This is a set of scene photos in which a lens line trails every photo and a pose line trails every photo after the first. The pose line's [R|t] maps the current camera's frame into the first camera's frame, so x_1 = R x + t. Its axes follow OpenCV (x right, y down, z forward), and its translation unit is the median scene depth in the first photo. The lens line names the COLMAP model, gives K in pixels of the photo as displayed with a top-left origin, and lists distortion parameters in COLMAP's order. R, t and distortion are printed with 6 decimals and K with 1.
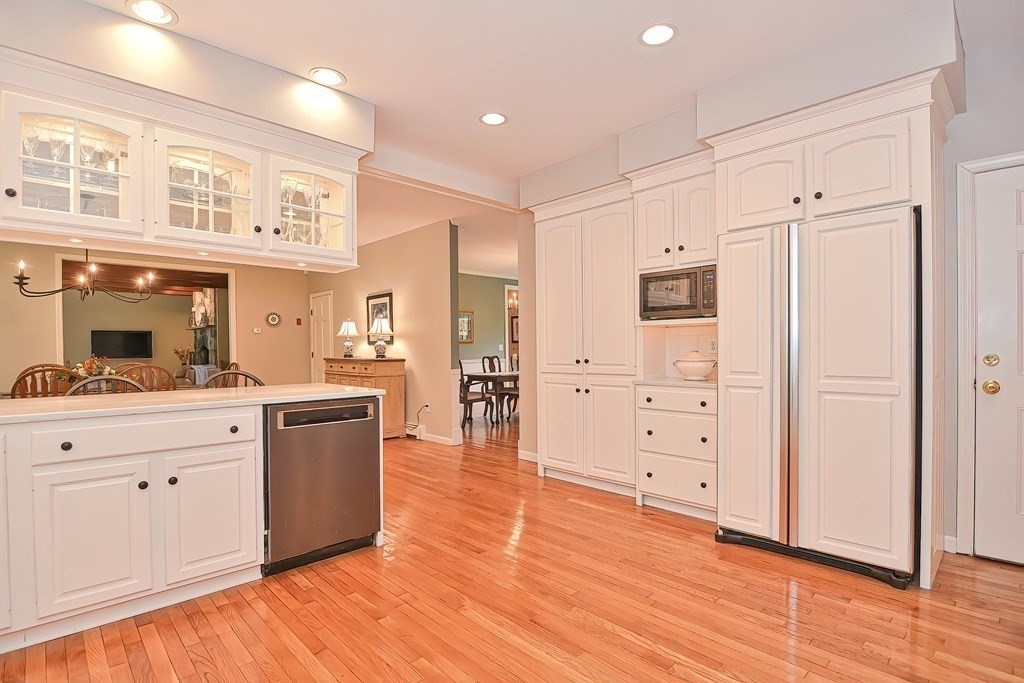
lens RADIAL K [[502.1, 0, 513.0], [0, 502.1, 347.7], [0, 0, 1]] dist [-0.026182, -0.000780]
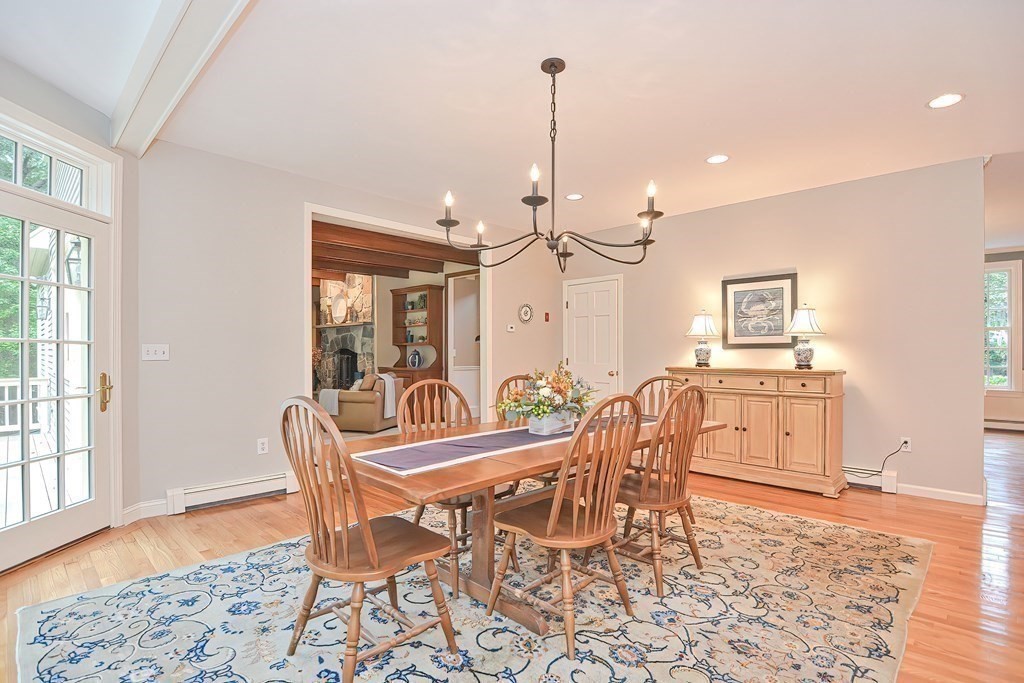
lens RADIAL K [[502.1, 0, 512.5], [0, 502.1, 347.0], [0, 0, 1]] dist [-0.026182, -0.000780]
pose [[0.999694, 0.005970, 0.023985, -0.603769], [-0.005787, 0.999954, -0.007699, -0.001255], [-0.024030, 0.007557, 0.999683, 0.308081]]
